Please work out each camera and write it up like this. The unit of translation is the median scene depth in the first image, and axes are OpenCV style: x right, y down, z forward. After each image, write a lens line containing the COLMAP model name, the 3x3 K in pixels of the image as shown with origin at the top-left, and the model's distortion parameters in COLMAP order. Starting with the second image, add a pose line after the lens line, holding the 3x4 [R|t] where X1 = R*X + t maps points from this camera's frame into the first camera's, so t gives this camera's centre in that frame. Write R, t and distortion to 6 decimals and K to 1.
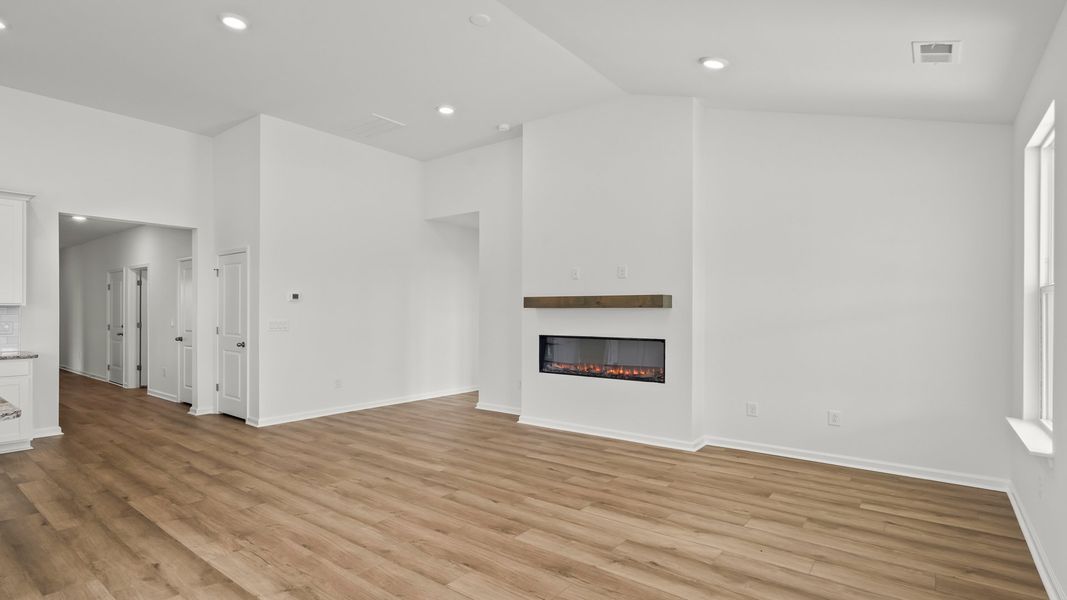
lens RADIAL K [[519.0, 0, 552.1], [0, 519.0, 318.0], [0, 0, 1]] dist [-0.012788, 0.003206]
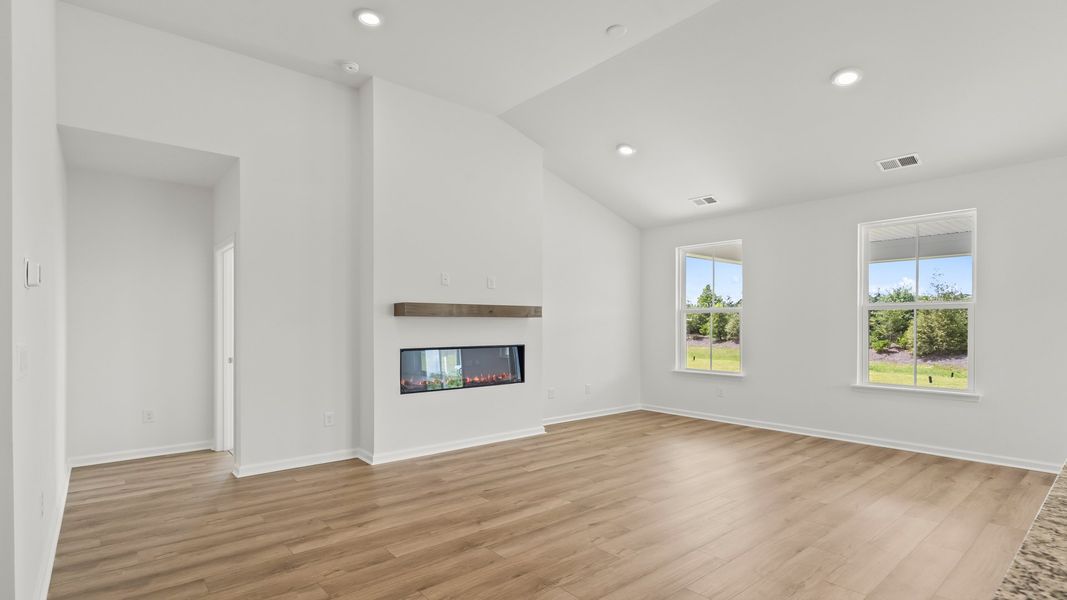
lens RADIAL K [[519.0, 0, 504.7], [0, 519.0, 325.7], [0, 0, 1]] dist [-0.012788, 0.003206]
pose [[0.247832, -0.005127, 0.968790, -0.963632], [0.016349, 0.999866, 0.001109, -0.002777], [-0.968665, 0.015564, 0.247882, 0.789531]]
